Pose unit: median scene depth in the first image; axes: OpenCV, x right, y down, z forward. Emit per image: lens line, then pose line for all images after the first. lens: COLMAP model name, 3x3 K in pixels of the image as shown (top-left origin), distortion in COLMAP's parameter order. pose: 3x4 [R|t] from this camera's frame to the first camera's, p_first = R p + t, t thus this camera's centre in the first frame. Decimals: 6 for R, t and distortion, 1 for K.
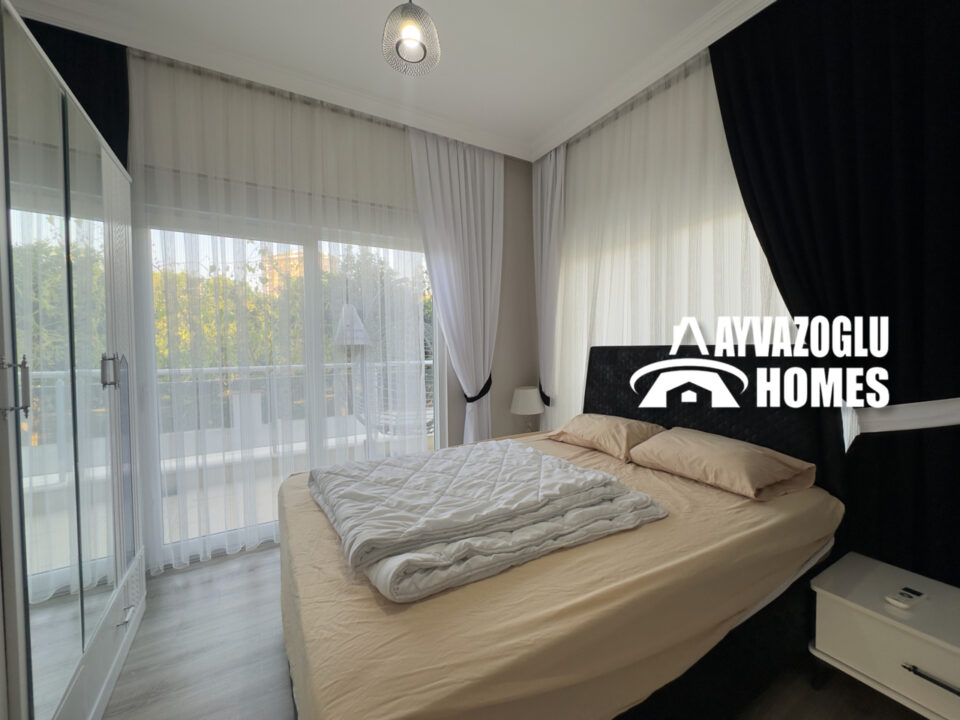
lens RADIAL K [[382.5, 0, 483.2], [0, 382.5, 354.3], [0, 0, 1]] dist [-0.006715, 0.001046]
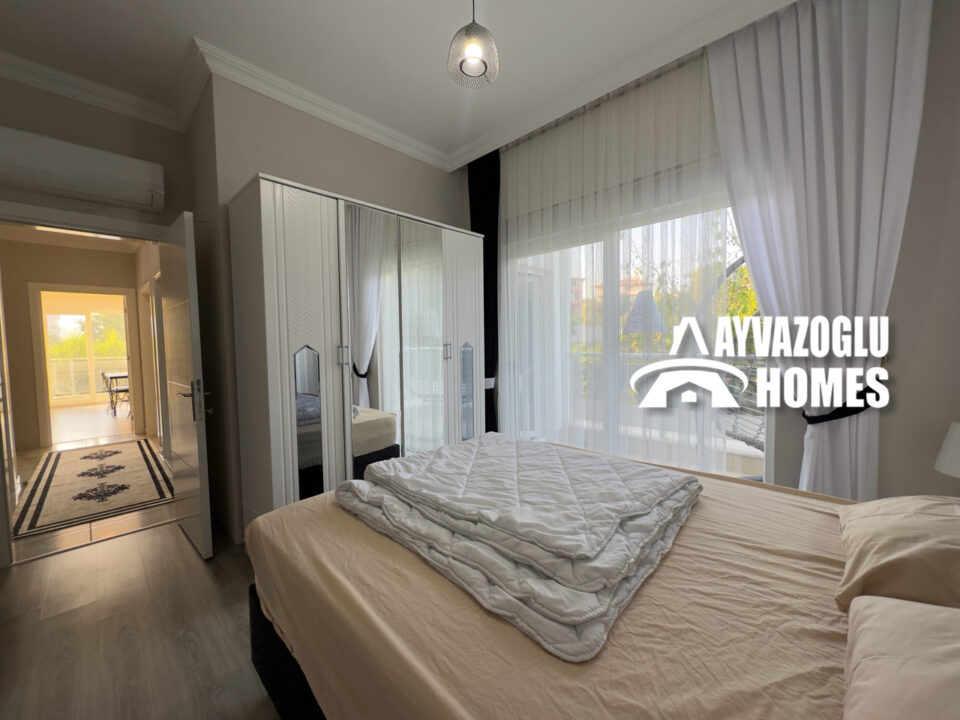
lens RADIAL K [[382.5, 0, 485.0], [0, 382.5, 358.4], [0, 0, 1]] dist [-0.006715, 0.001046]
pose [[0.268616, 0.048441, -0.962029, 0.983623], [-0.006598, 0.998804, 0.048451, -0.015889], [0.963225, -0.006667, 0.268614, 0.797203]]
